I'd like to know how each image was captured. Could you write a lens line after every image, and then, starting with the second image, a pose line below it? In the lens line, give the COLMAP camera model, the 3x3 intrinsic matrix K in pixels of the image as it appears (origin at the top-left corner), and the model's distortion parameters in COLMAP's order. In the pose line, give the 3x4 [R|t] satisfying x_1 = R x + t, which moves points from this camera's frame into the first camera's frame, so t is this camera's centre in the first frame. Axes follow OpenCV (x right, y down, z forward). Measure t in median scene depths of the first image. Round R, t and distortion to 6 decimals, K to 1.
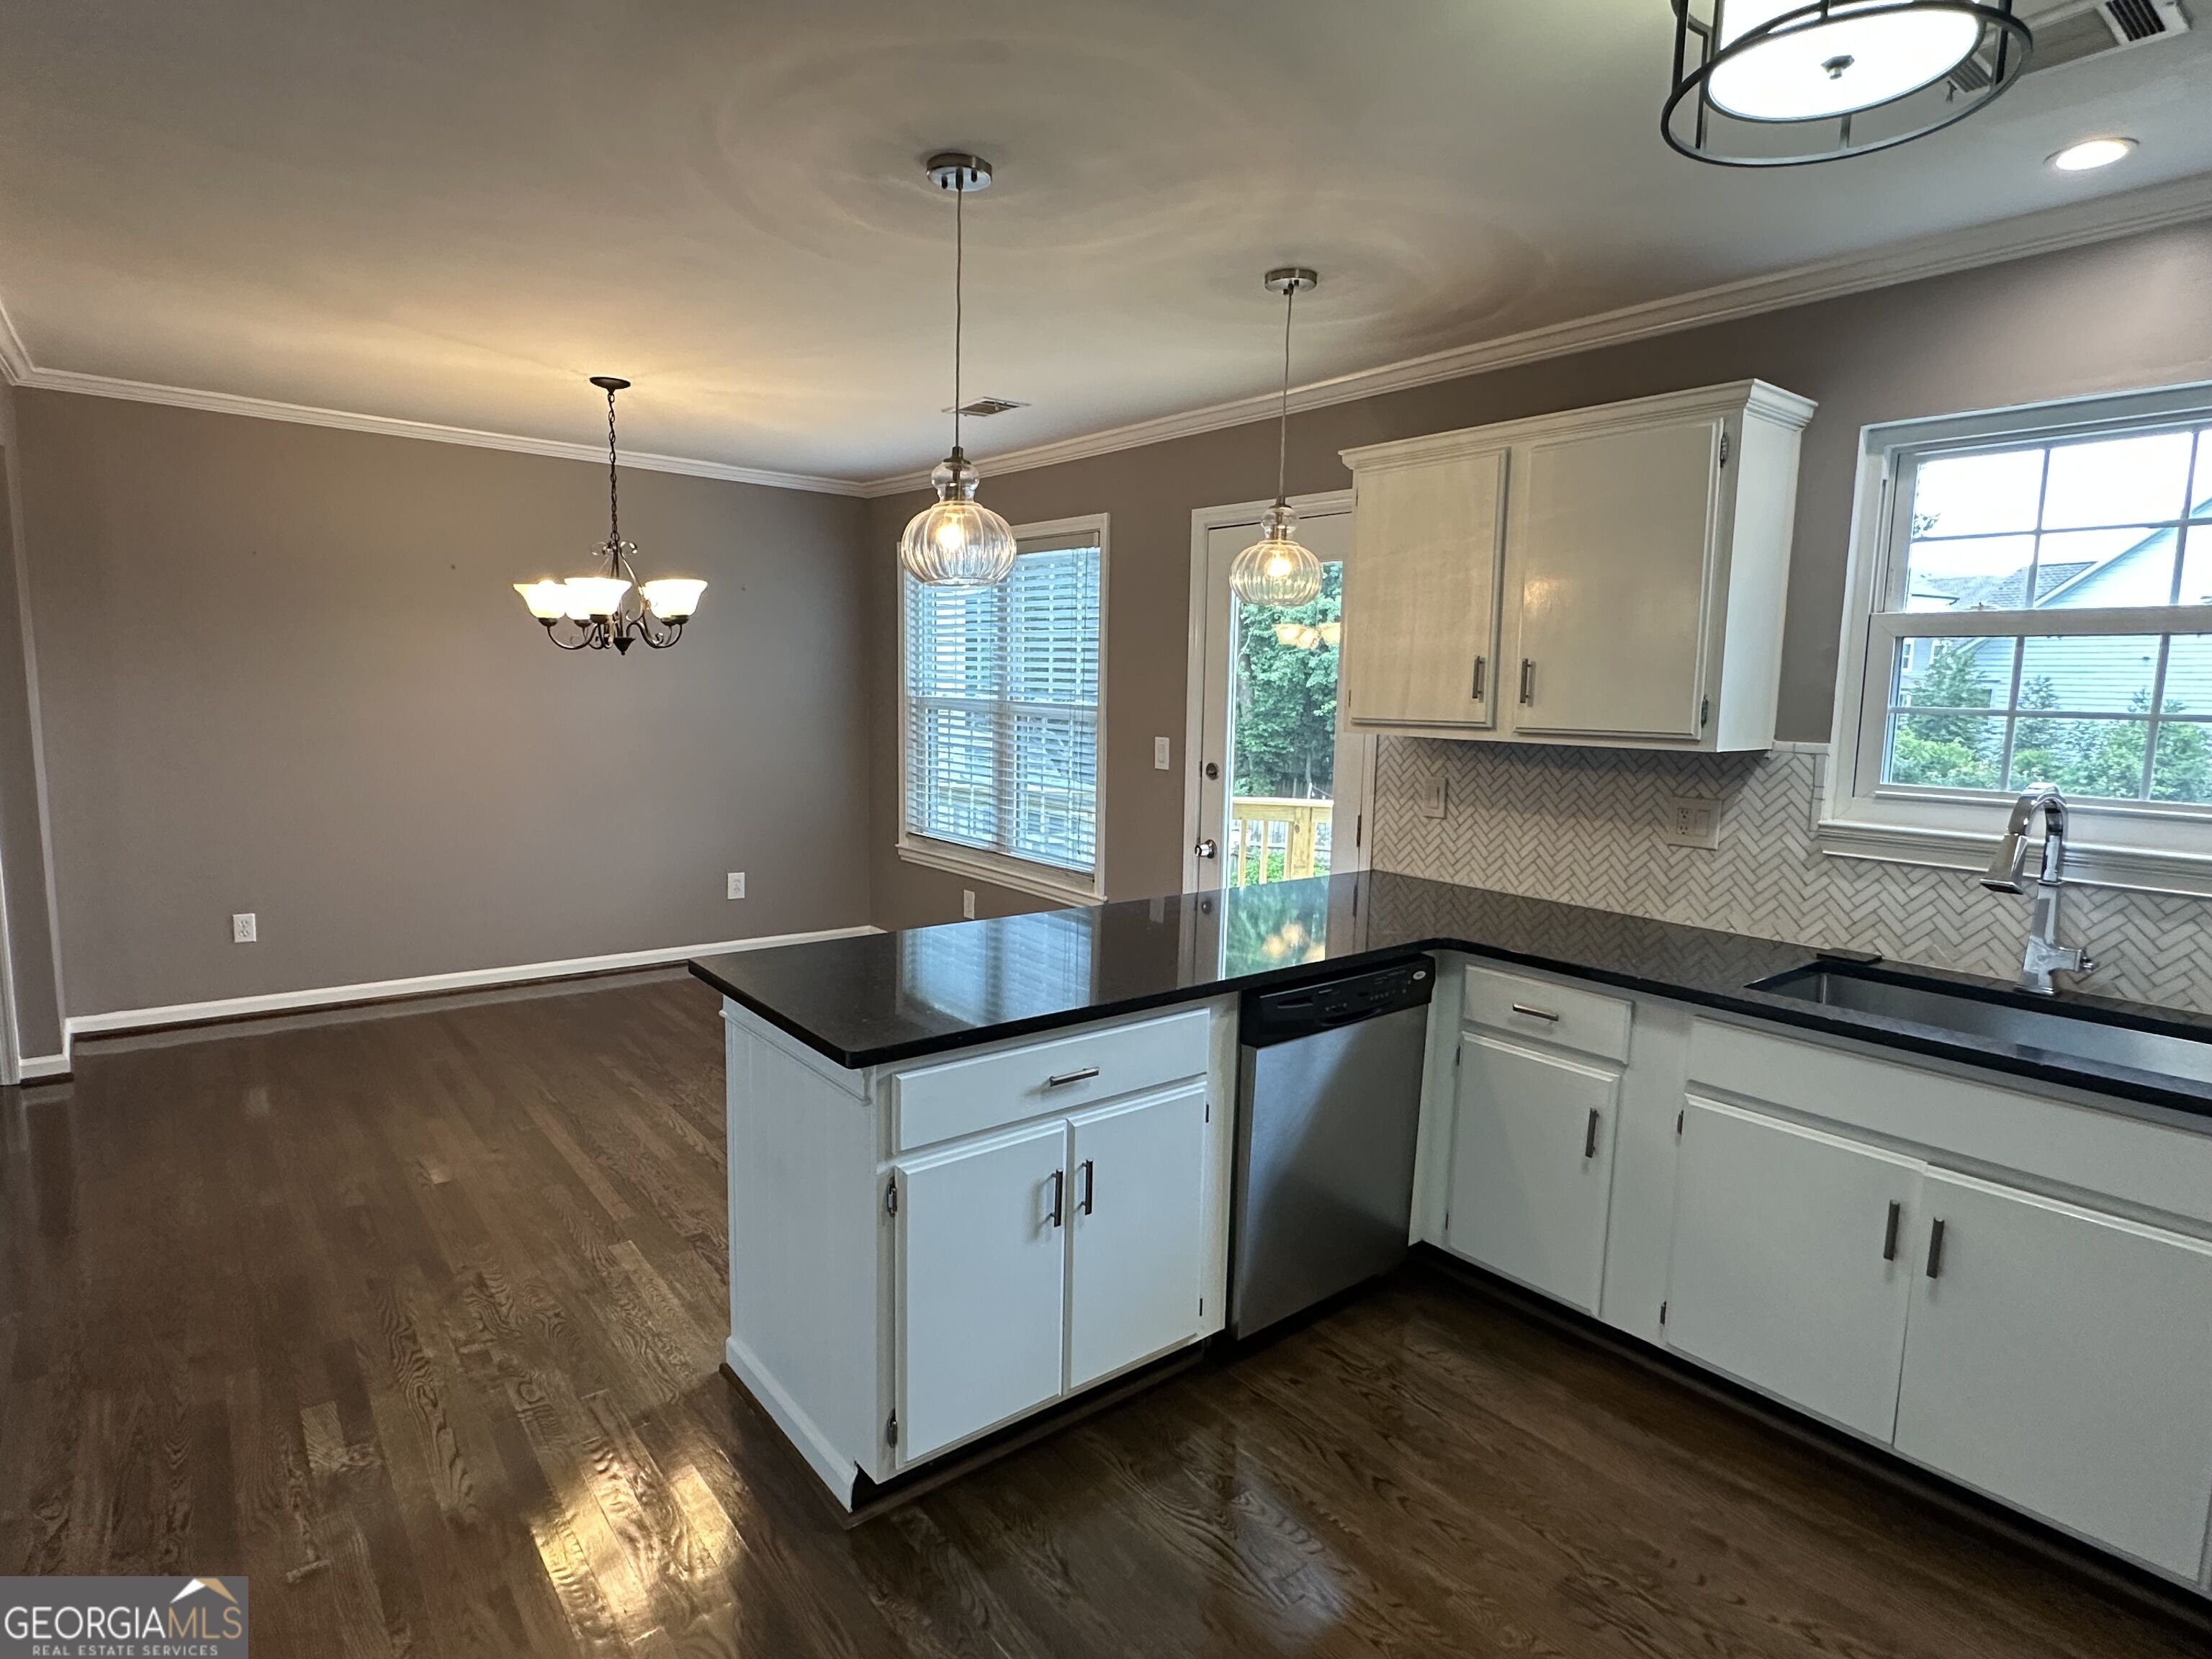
lens RADIAL K [[1171.0, 0, 1095.0], [0, 1171.0, 828.7], [0, 0, 1]] dist [0.000505, -0.001321]
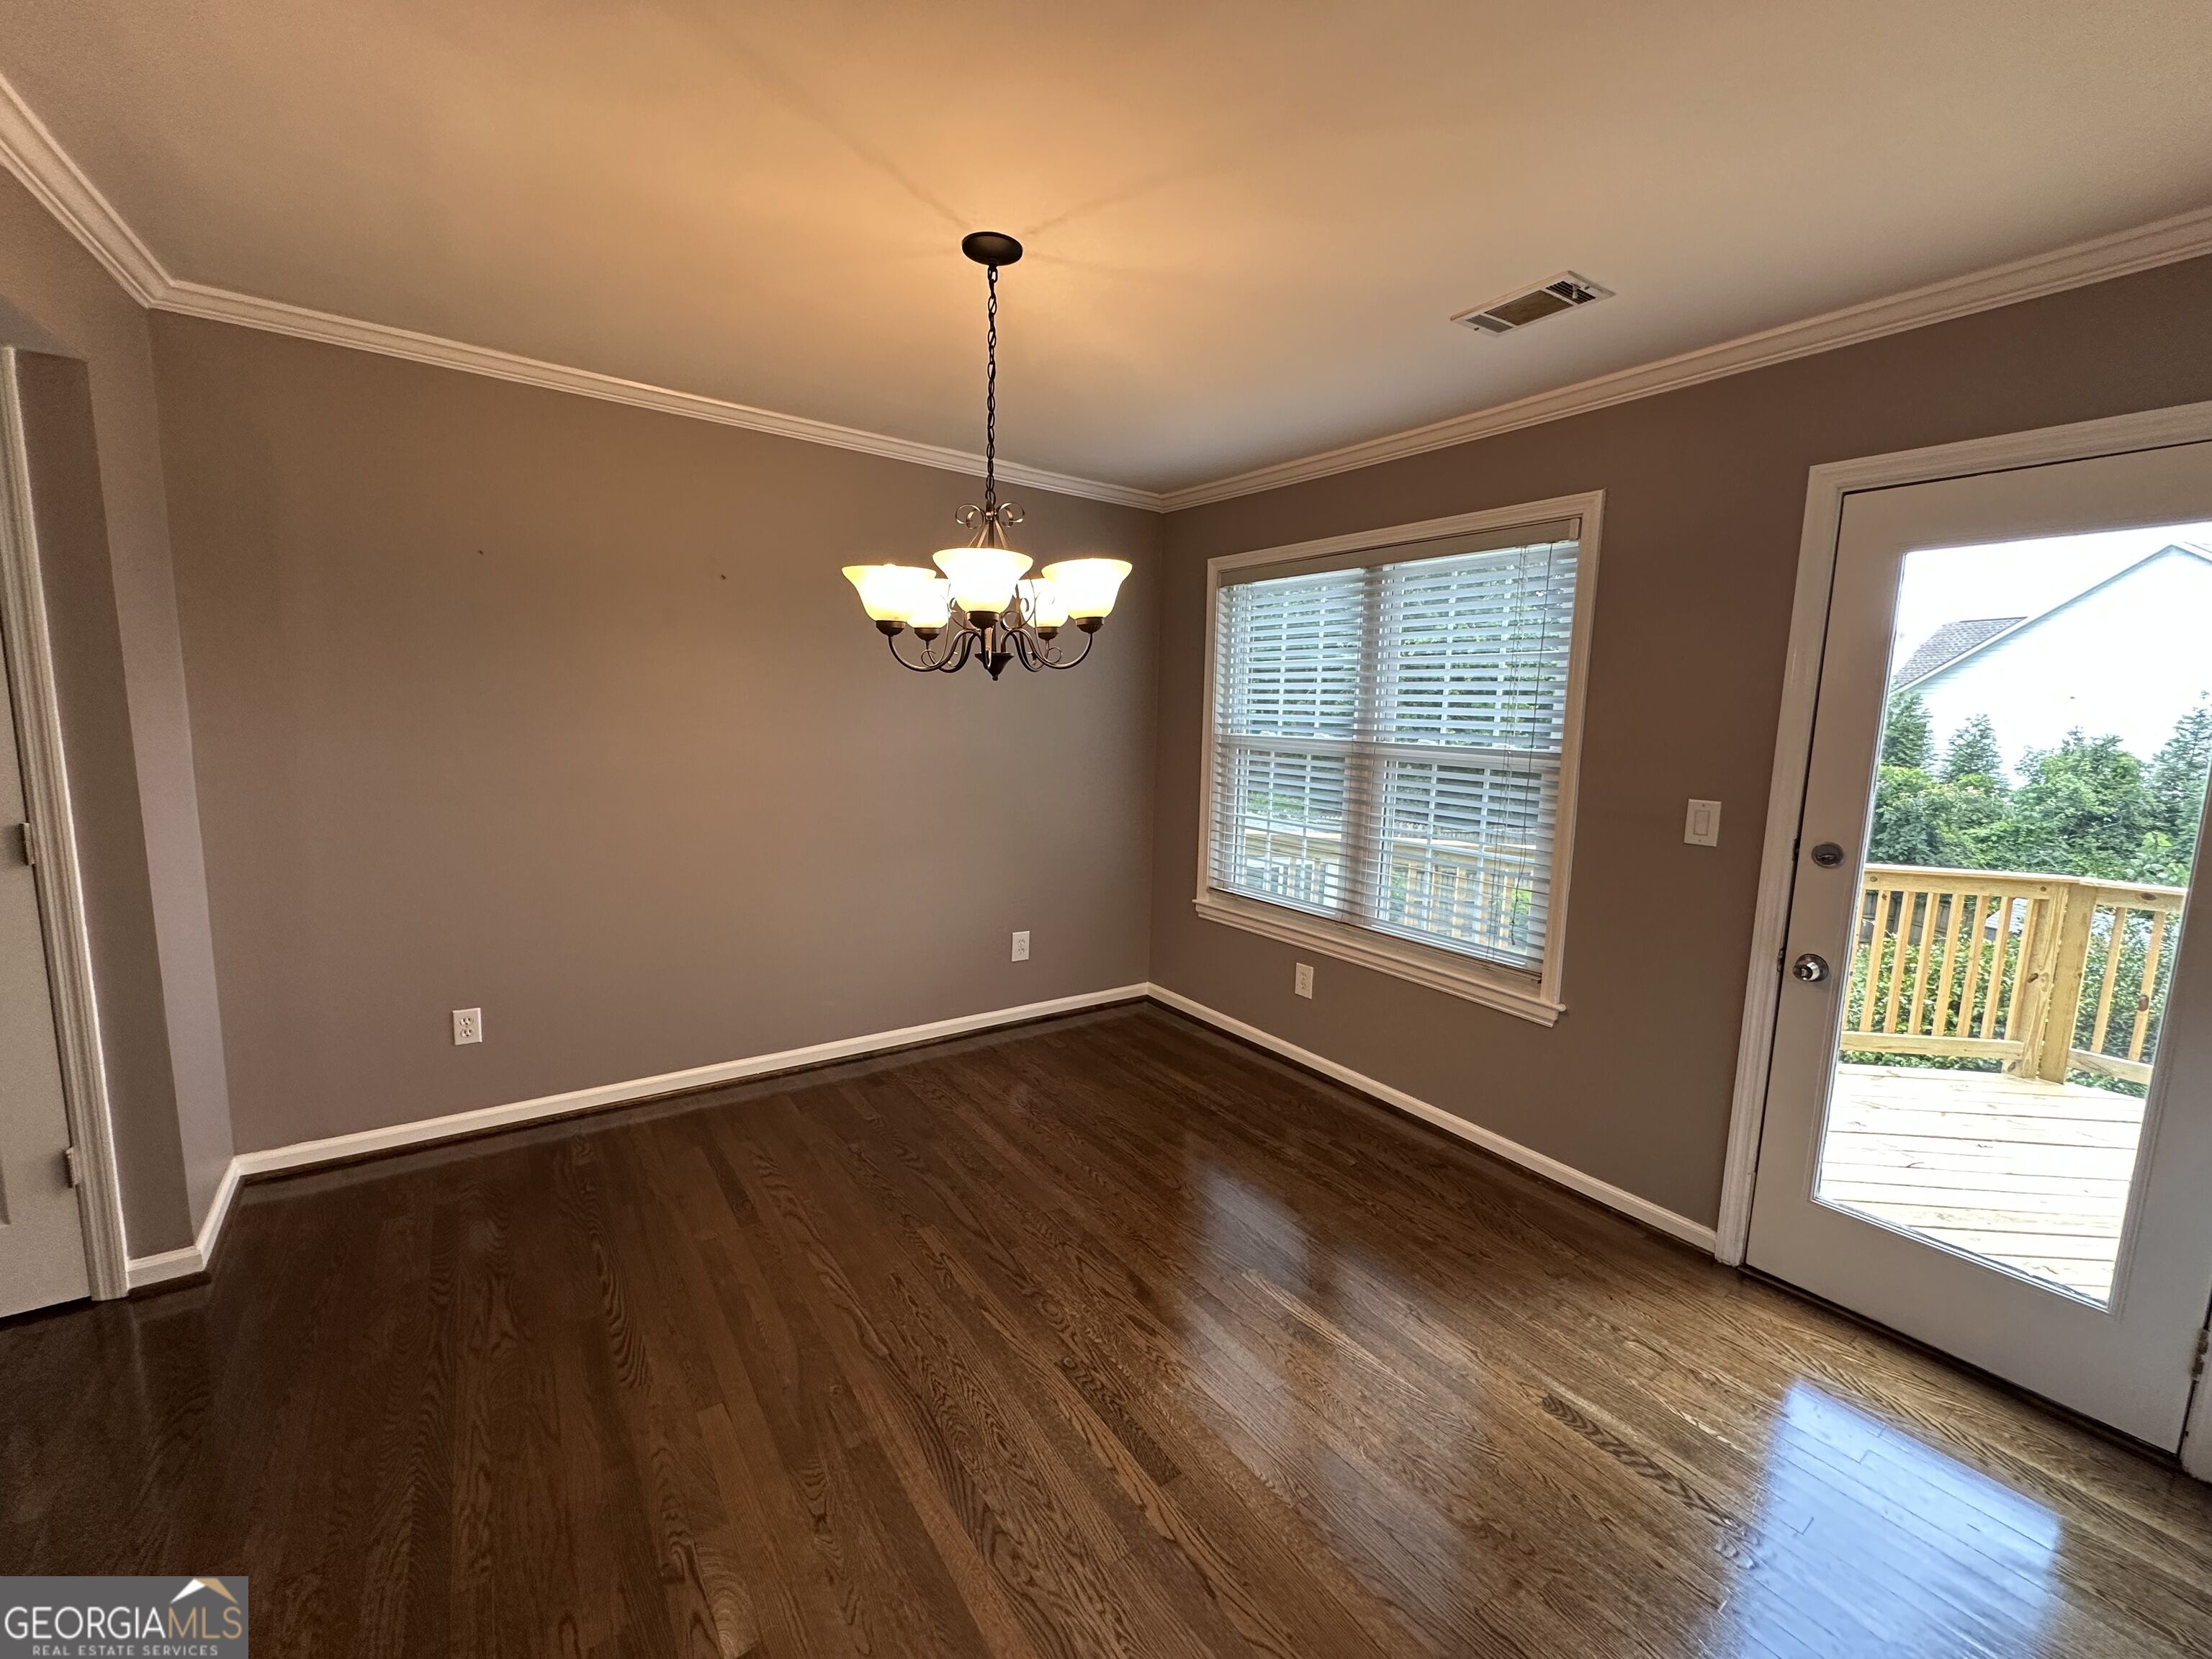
lens RADIAL K [[889.5, 0, 1114.4], [0, 889.5, 826.7], [0, 0, 1]] dist [-0.000839, 0.000181]
pose [[0.998519, 0.010079, -0.053471, -0.317800], [-0.010008, 0.999949, 0.001599, -0.069688], [0.053484, -0.001061, 0.998568, 0.521223]]
